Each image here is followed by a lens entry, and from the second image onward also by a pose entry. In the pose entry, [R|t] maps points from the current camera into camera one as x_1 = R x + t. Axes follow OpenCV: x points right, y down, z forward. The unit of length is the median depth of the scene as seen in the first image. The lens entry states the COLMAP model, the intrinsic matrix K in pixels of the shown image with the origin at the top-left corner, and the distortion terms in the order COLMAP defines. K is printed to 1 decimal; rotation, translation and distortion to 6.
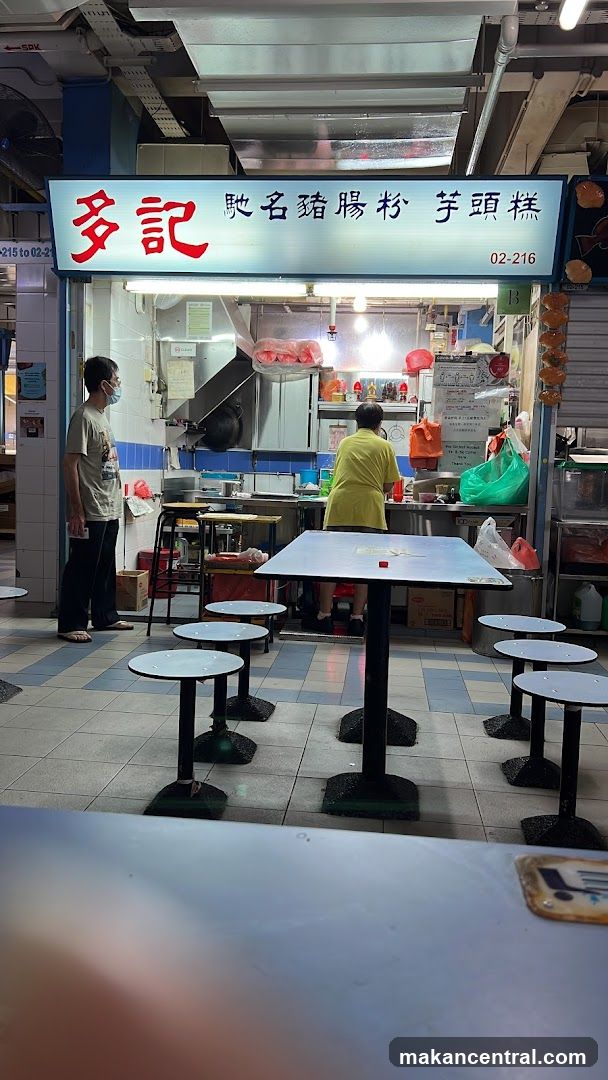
lens RADIAL K [[826.4, 0, 302.1], [0, 826.4, 538.3], [0, 0, 1]] dist [0.024114, -0.021656]
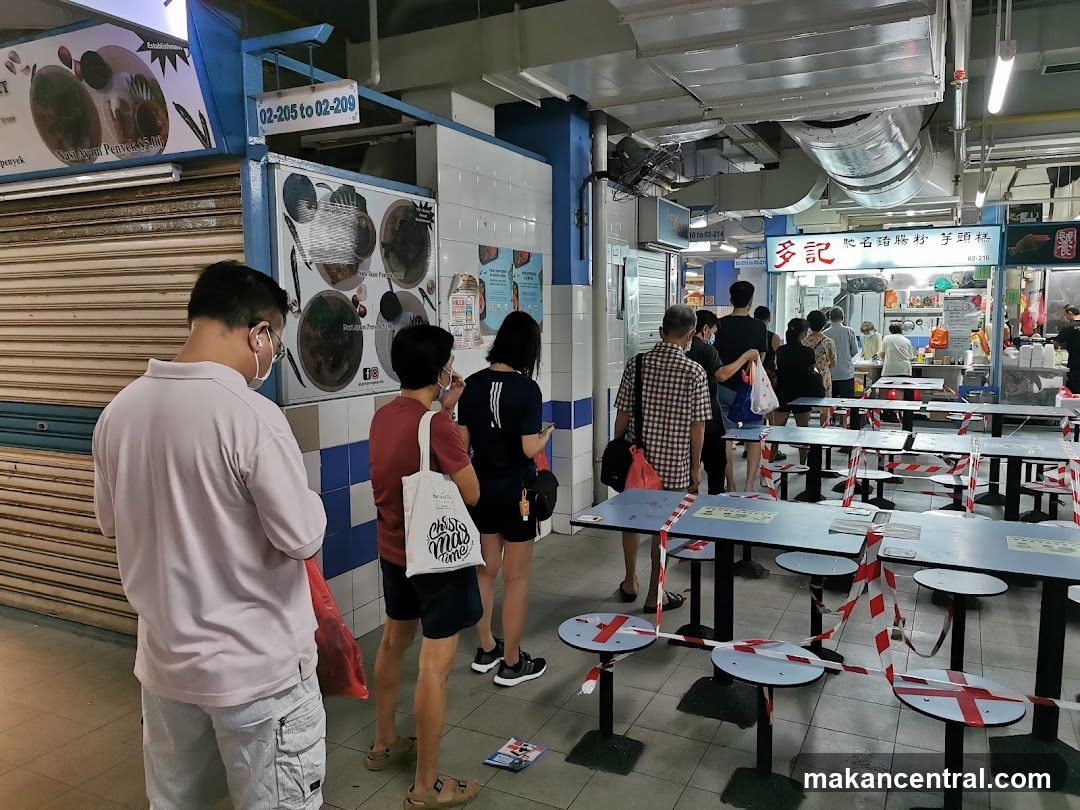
lens RADIAL K [[802.3, 0, 535.5], [0, 802.3, 395.9], [0, 0, 1]] dist [0.050701, -0.090812]
pose [[0.929094, -0.000315, -0.369843, -0.056879], [0.001938, 0.999990, 0.004017, 0.031077], [0.369838, -0.004448, 0.929086, -1.508595]]
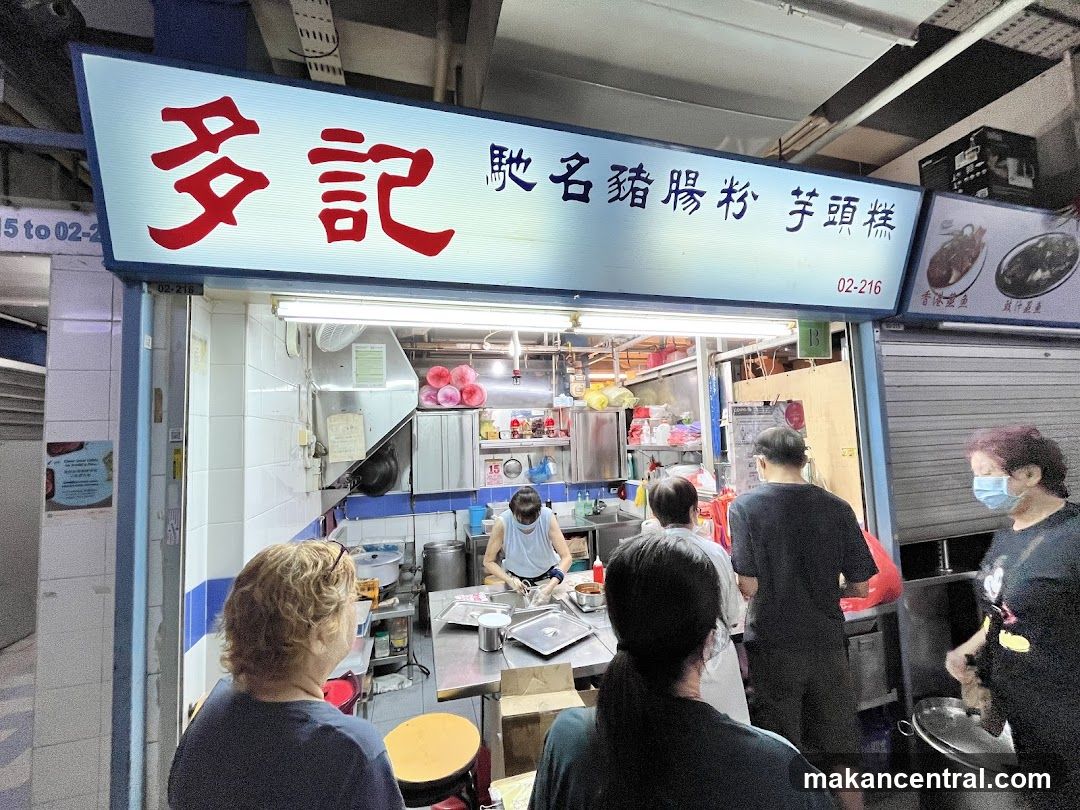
lens RADIAL K [[438.5, 0, 538.7], [0, 438.5, 407.7], [0, 0, 1]] dist [-0.001316, -0.000902]
pose [[0.929873, -0.039668, 0.365735, -0.175392], [0.096675, 0.985577, -0.138898, -0.196095], [-0.354950, 0.164515, 0.920296, 0.740966]]
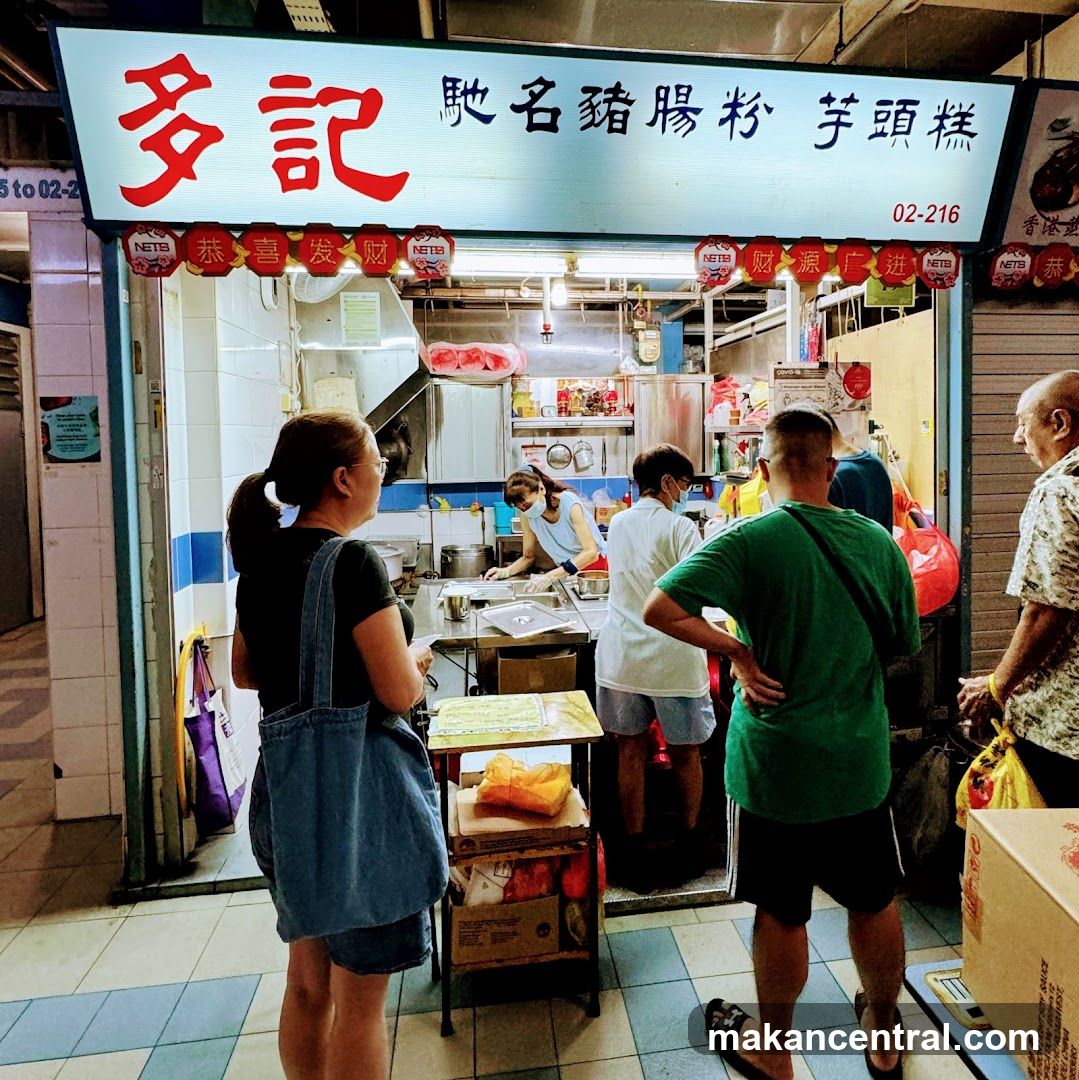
lens RADIAL K [[670.3, 0, 566.9], [0, 670.3, 458.0], [0, 0, 1]] dist [-0.000464, 0.000327]
pose [[0.971652, -0.056897, 0.229467, -0.125567], [0.068587, 0.996706, -0.043287, -0.152797], [-0.226248, 0.057798, 0.972353, 0.583343]]
